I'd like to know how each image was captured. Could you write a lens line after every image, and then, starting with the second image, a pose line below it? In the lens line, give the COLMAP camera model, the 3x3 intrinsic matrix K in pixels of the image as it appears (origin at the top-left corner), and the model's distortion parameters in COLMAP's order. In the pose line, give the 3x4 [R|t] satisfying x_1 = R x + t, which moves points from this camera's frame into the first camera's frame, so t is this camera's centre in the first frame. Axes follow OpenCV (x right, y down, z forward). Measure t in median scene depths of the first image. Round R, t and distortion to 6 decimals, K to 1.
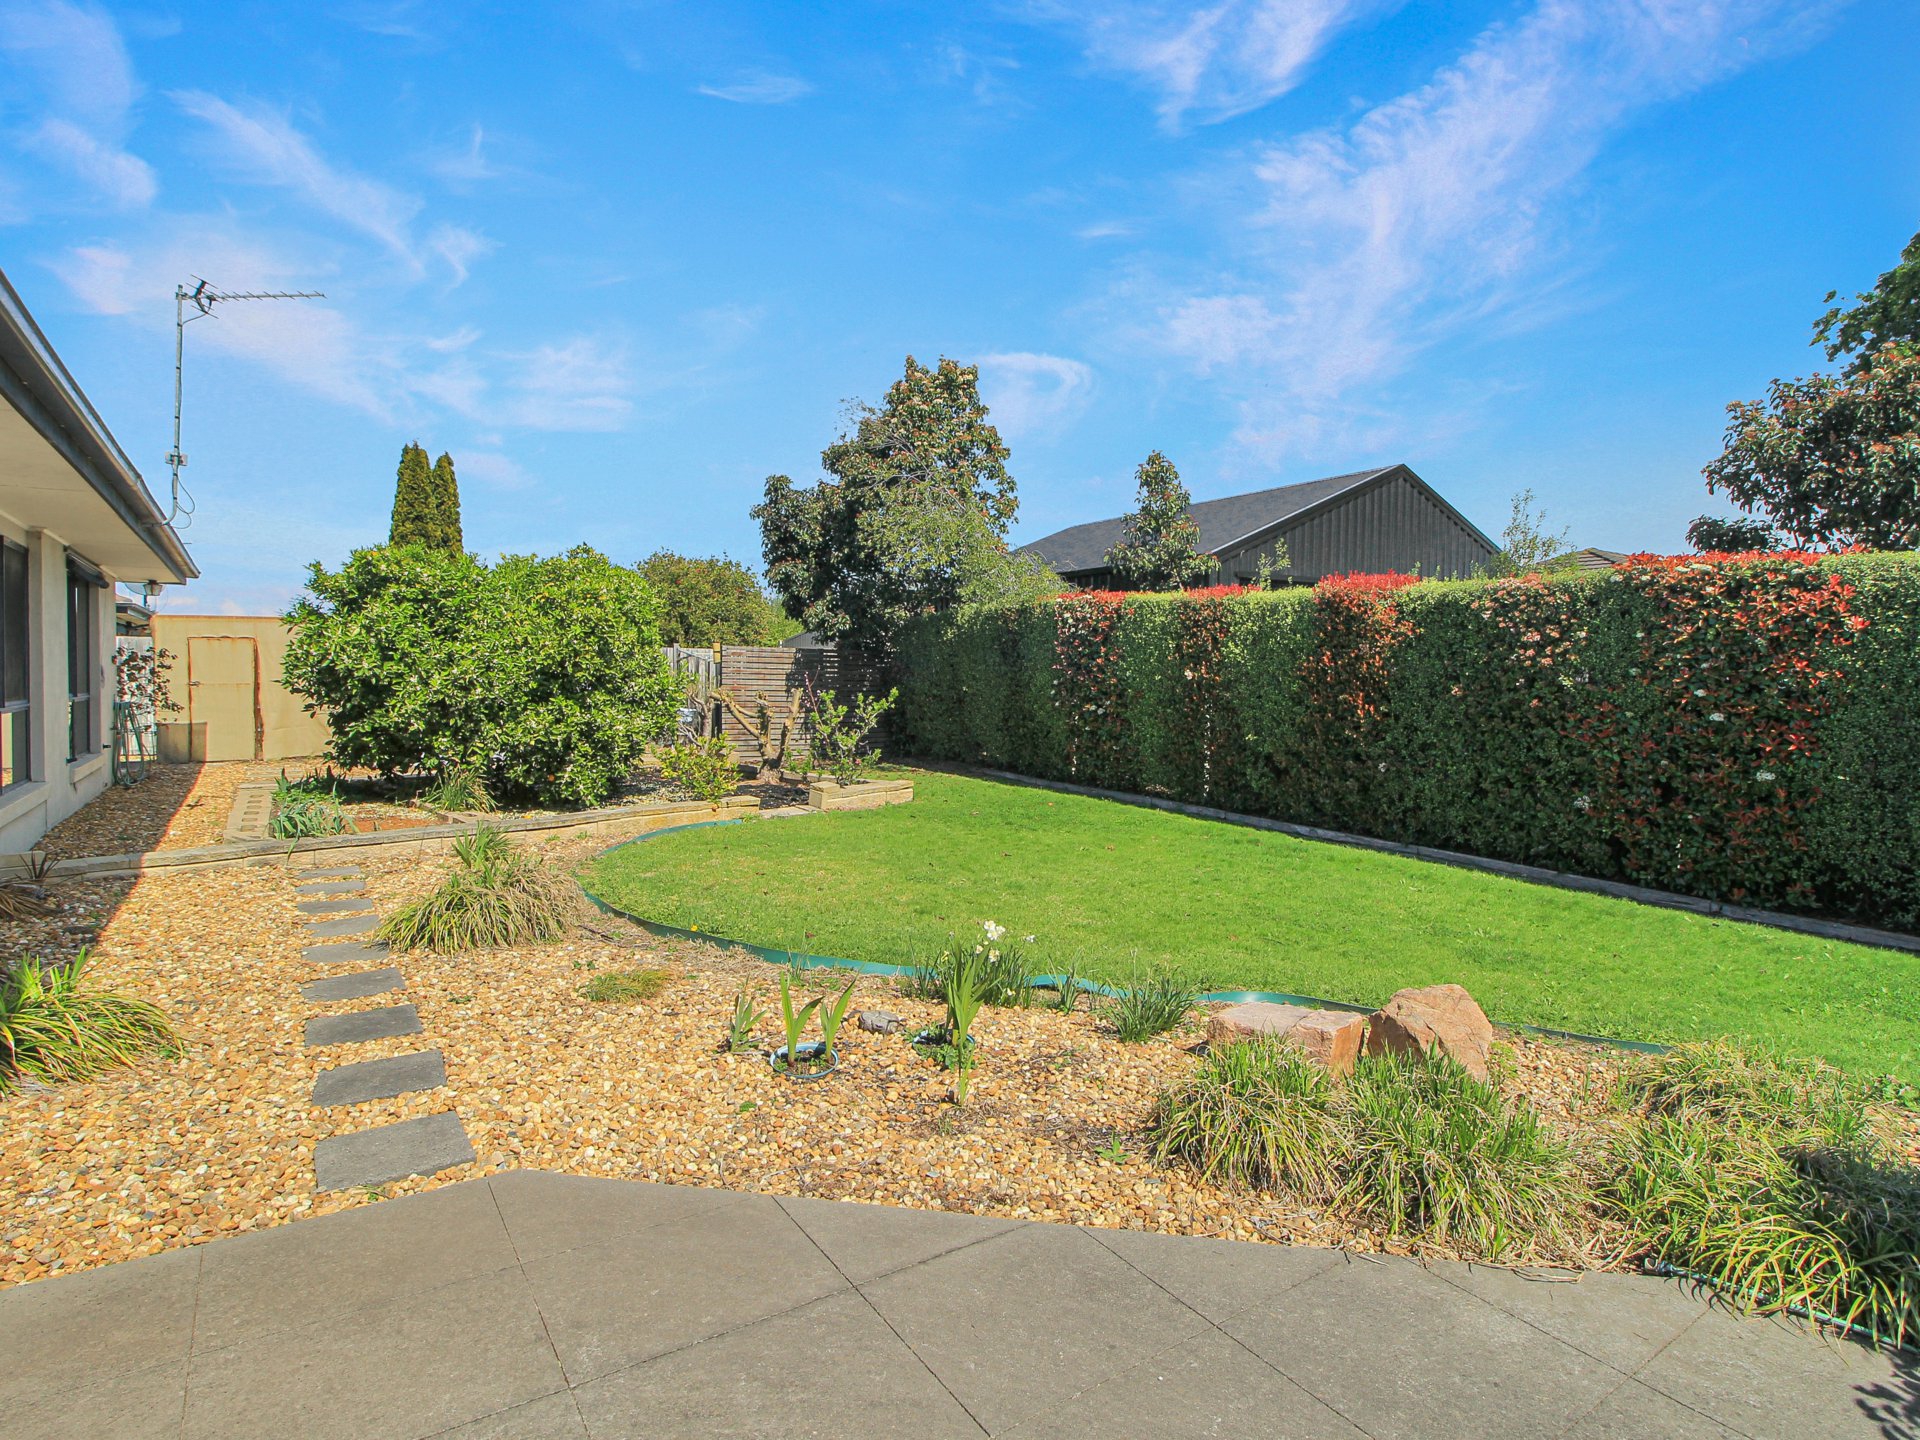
lens RADIAL K [[1029.2, 0, 970.4], [0, 1029.2, 698.0], [0, 0, 1]] dist [-0.000899, -0.012136]
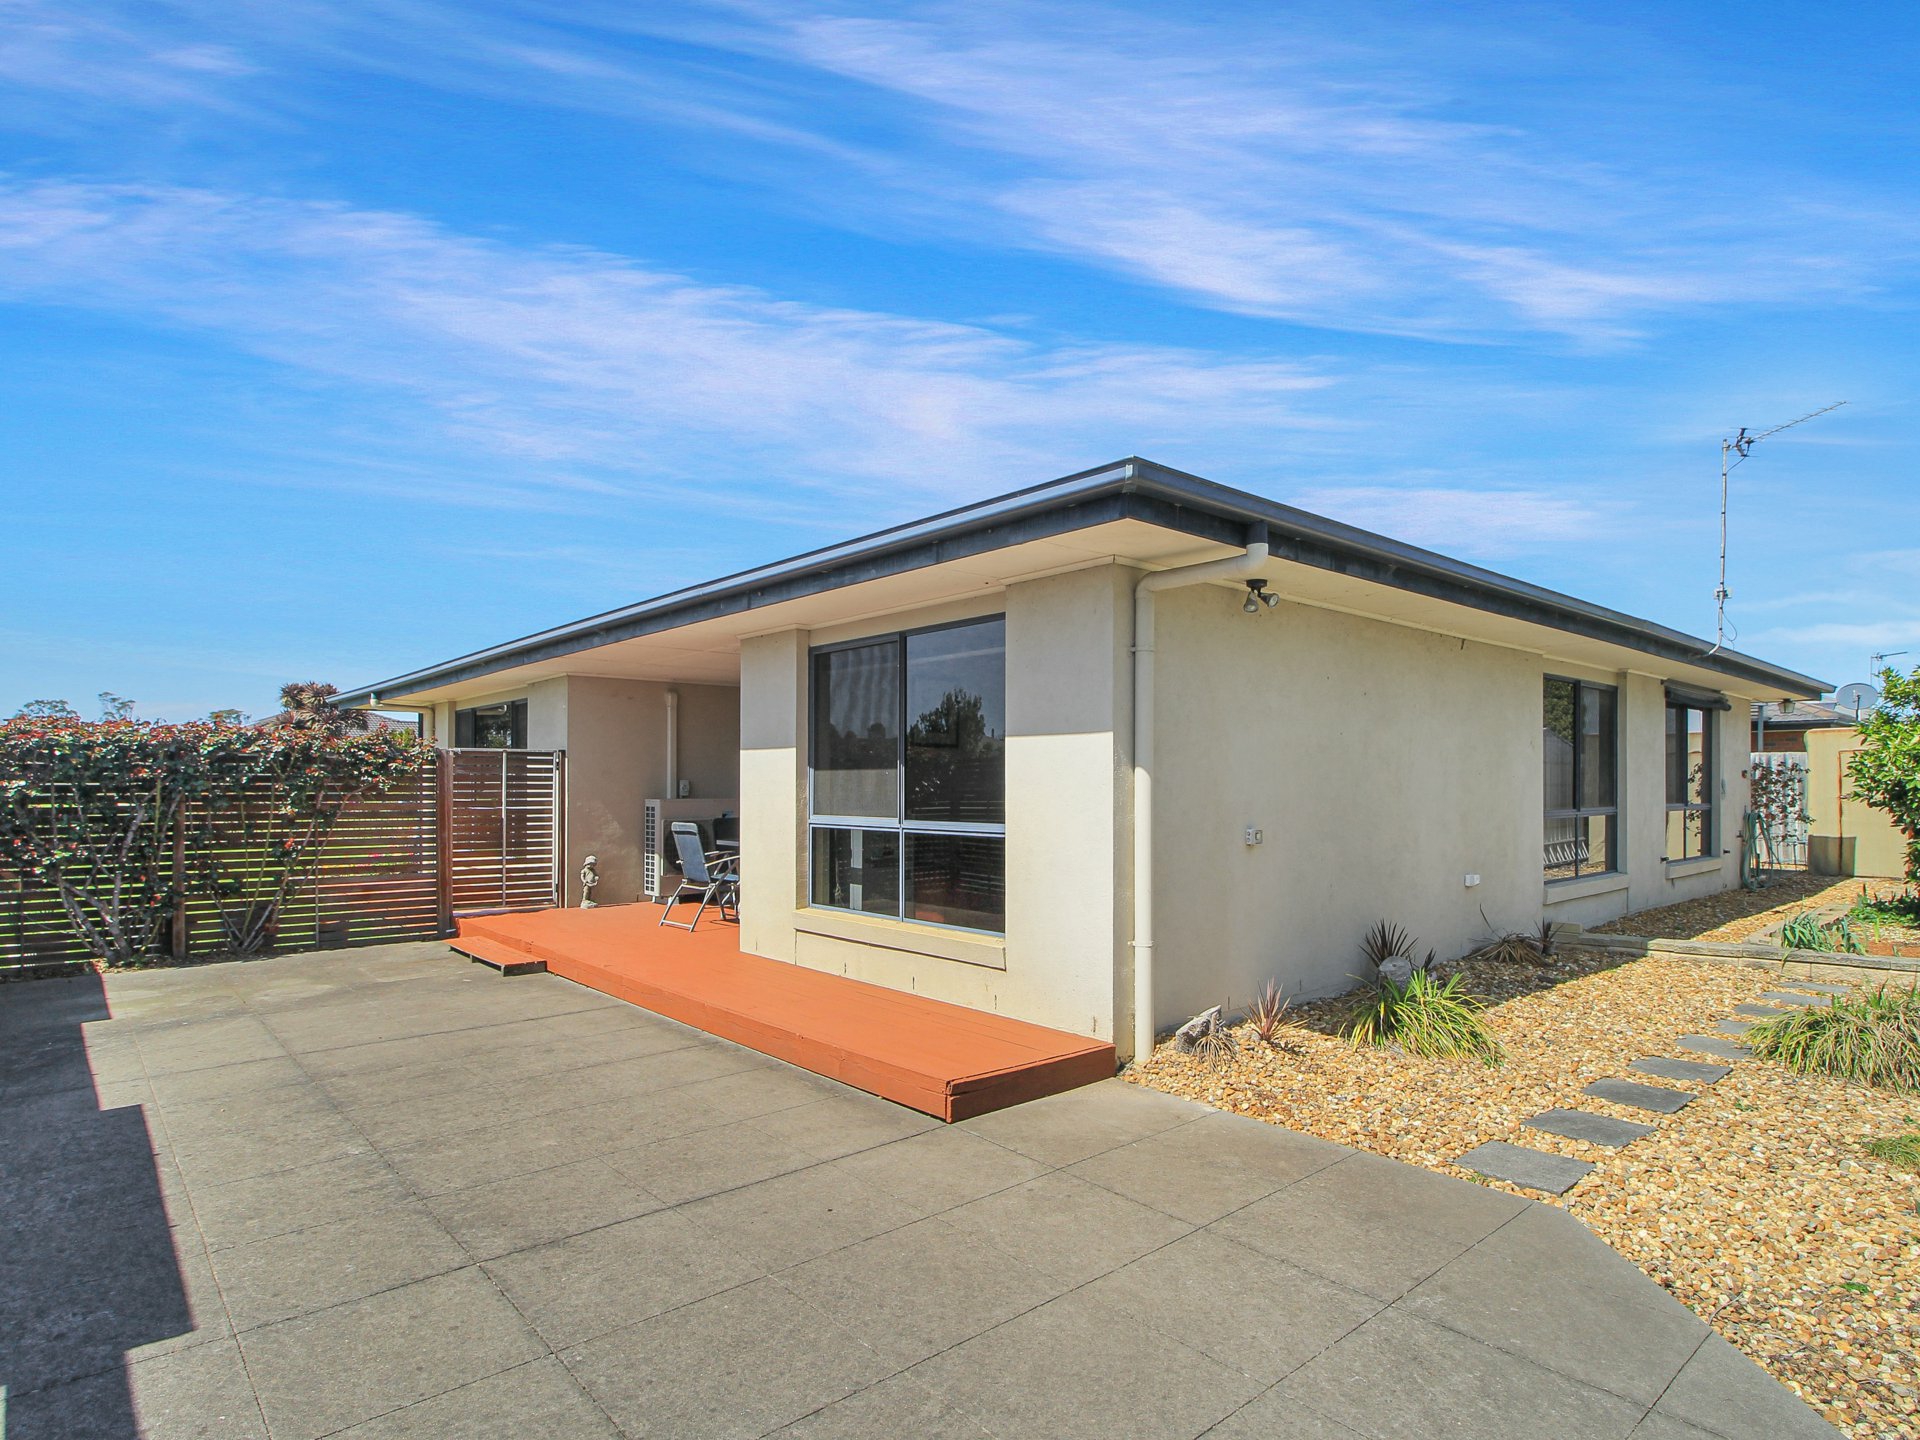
lens RADIAL K [[1029.2, 0, 970.4], [0, 1029.2, 698.0], [0, 0, 1]] dist [-0.000899, -0.012136]
pose [[0.104754, -0.085347, -0.990829, 0.509929], [-0.027475, 0.995682, -0.088670, 0.005069], [0.994119, 0.036512, 0.101957, 0.147789]]
